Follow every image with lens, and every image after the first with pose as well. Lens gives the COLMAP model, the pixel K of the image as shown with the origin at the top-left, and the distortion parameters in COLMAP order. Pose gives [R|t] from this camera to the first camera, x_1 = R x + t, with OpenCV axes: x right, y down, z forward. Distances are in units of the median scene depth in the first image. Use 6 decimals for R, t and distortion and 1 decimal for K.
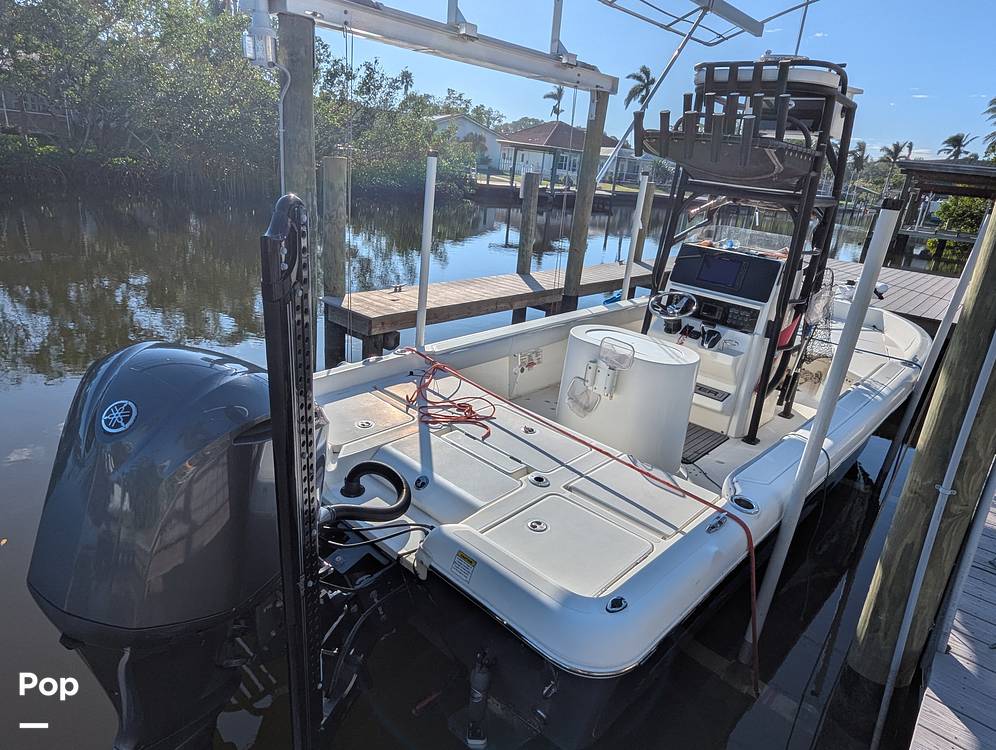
lens RADIAL K [[582.8, 0, 490.2], [0, 582.8, 378.7], [0, 0, 1]] dist [0.002651, 0.000176]
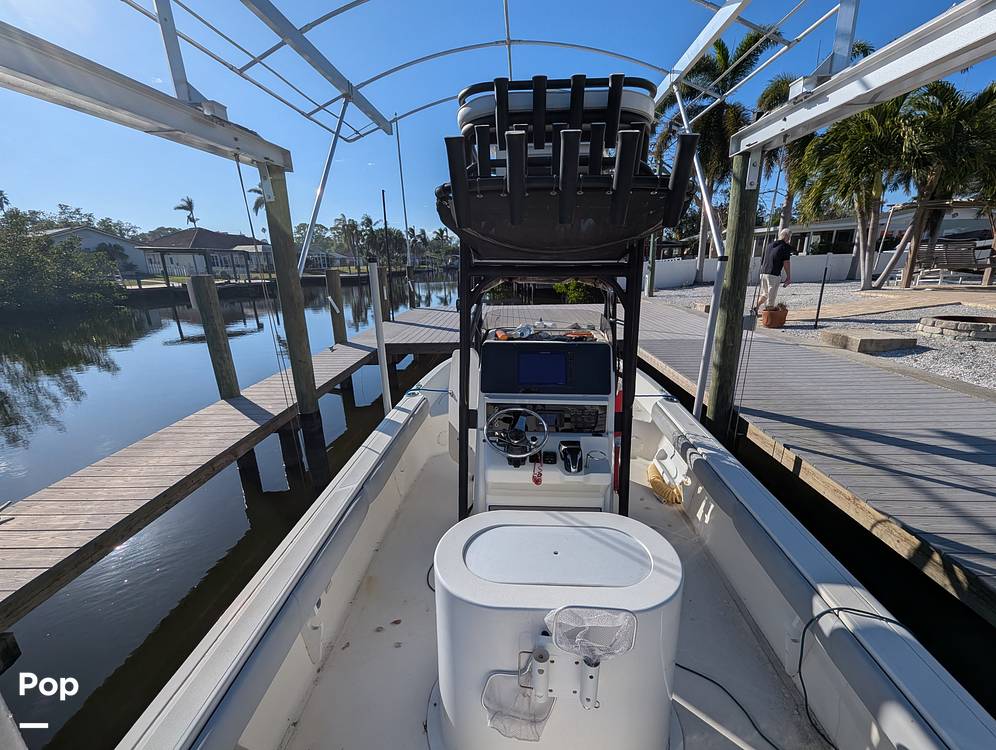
lens RADIAL K [[410.0, 0, 499.9], [0, 410.0, 383.1], [0, 0, 1]] dist [-0.000463, -0.000222]
pose [[0.755682, -0.285367, 0.589500, 0.017086], [0.308103, 0.949163, 0.064515, -0.227816], [-0.577942, 0.132874, 0.805188, 0.612809]]
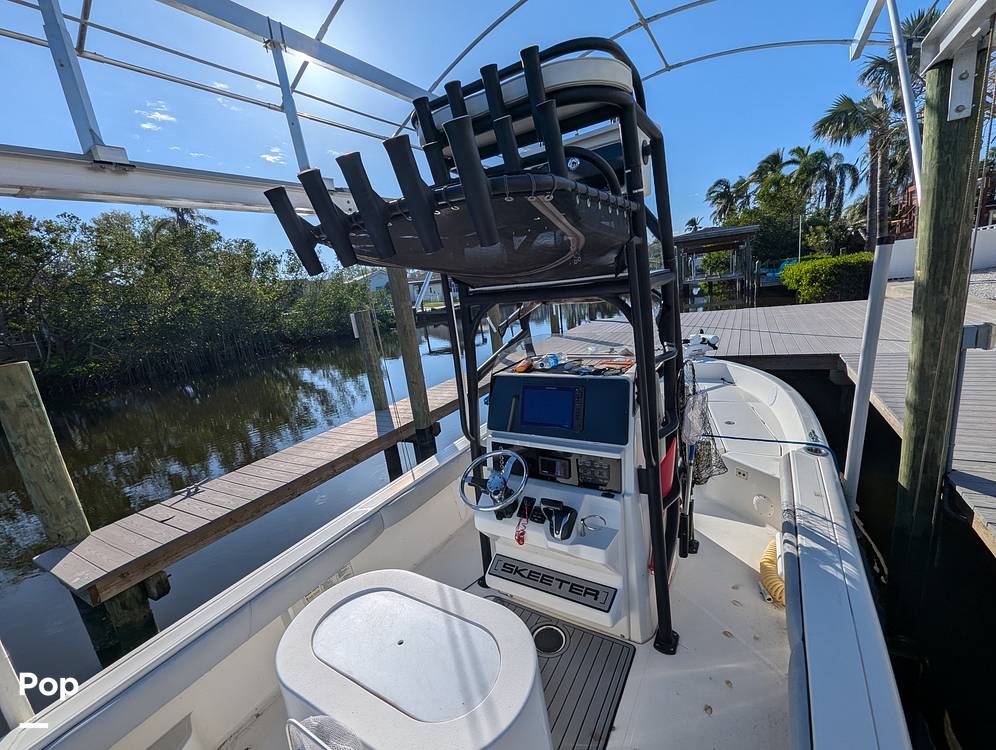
lens RADIAL K [[410.0, 0, 499.9], [0, 410.0, 383.1], [0, 0, 1]] dist [-0.000463, -0.000222]
pose [[0.955680, -0.251906, 0.152378, 0.287120], [0.269185, 0.957265, -0.105749, -0.182050], [-0.119227, 0.142080, 0.982648, 0.561049]]
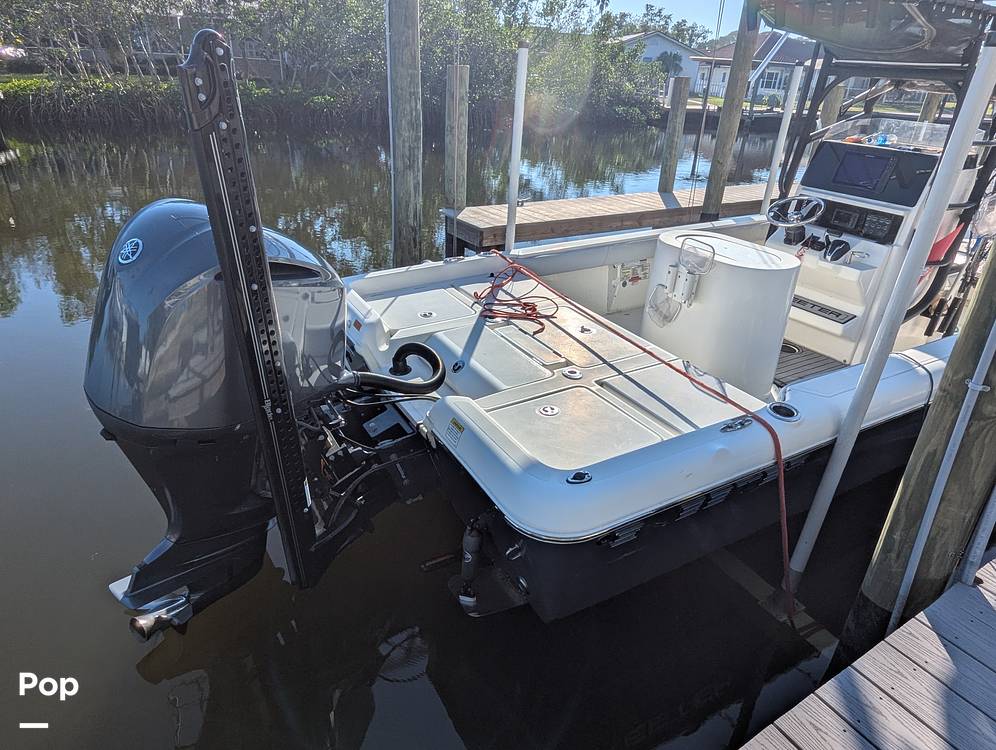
lens RADIAL K [[587.7, 0, 498.0], [0, 587.7, 375.0], [0, 0, 1]] dist [0.001672, -0.002531]
pose [[0.959118, 0.078818, -0.271810, 0.149918], [-0.052683, 0.993372, 0.102155, 0.053084], [0.278060, -0.083659, 0.956914, 0.011322]]
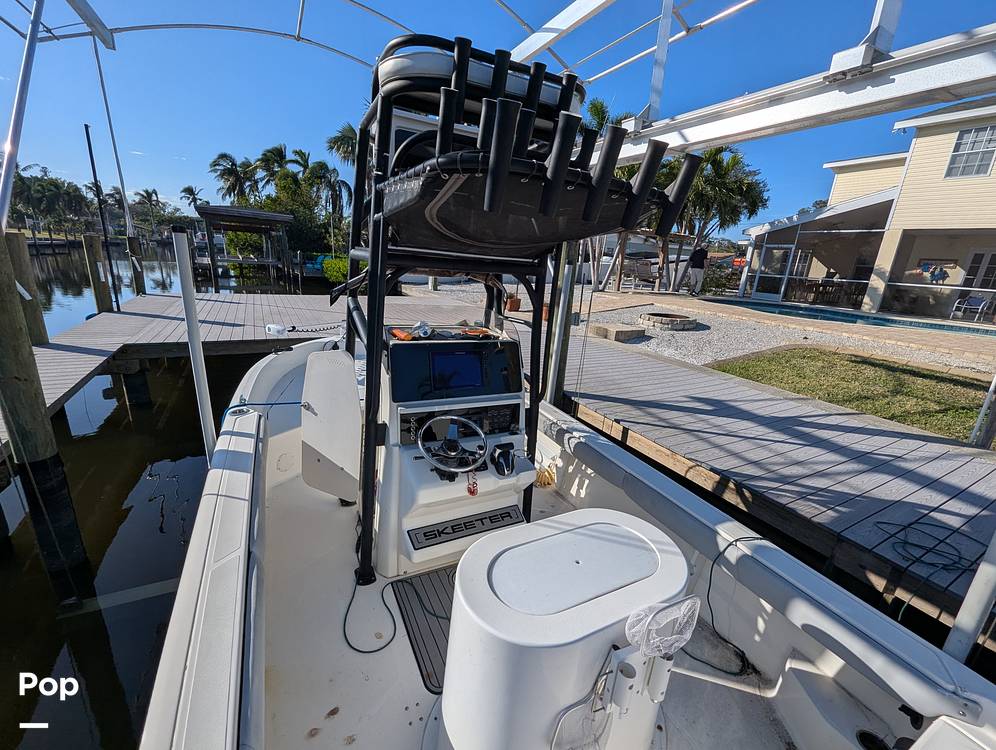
lens RADIAL K [[414.8, 0, 497.8], [0, 414.8, 380.9], [0, 0, 1]] dist [-0.000880, -0.000407]
pose [[0.329069, -0.335439, 0.882720, -0.055601], [0.295096, 0.924495, 0.241305, -0.293833], [-0.897013, 0.181081, 0.403209, 0.778482]]
